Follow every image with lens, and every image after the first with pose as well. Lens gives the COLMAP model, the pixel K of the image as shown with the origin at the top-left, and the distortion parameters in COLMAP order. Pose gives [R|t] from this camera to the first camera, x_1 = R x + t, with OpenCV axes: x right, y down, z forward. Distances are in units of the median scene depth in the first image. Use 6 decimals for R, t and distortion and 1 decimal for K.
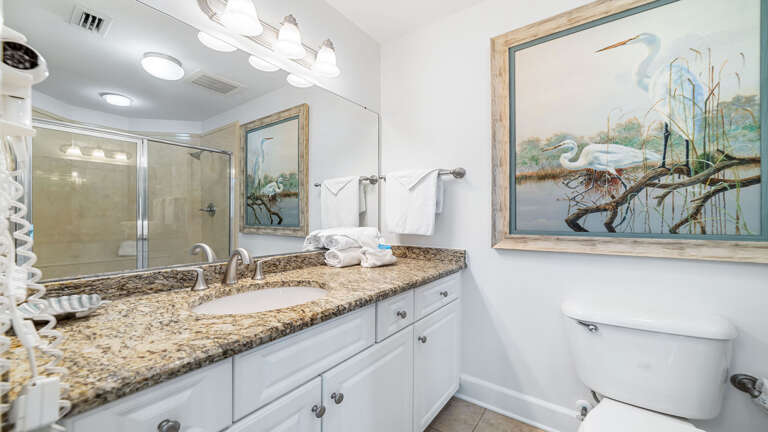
lens RADIAL K [[293.6, 0, 379.7], [0, 293.6, 216.4], [0, 0, 1]] dist [0.001922, 0.001022]
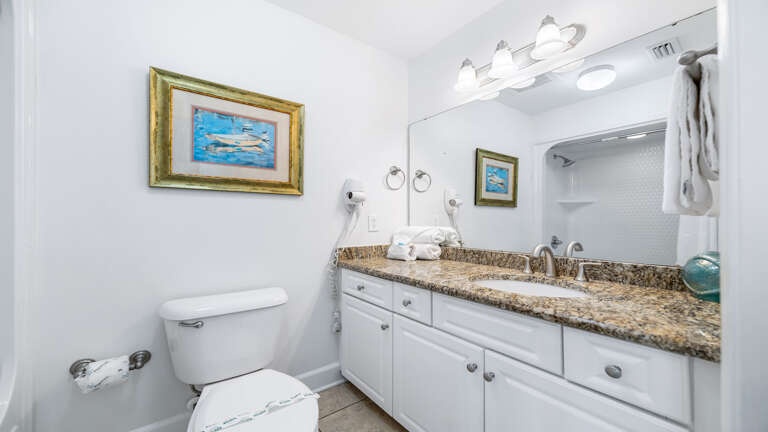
lens RADIAL K [[293.6, 0, 380.2], [0, 293.6, 216.7], [0, 0, 1]] dist [0.001922, 0.001022]
pose [[-0.308420, -0.007220, -0.951223, 1.105872], [0.006694, 0.999930, -0.009760, -0.001256], [0.951227, -0.009378, -0.308351, 0.968784]]
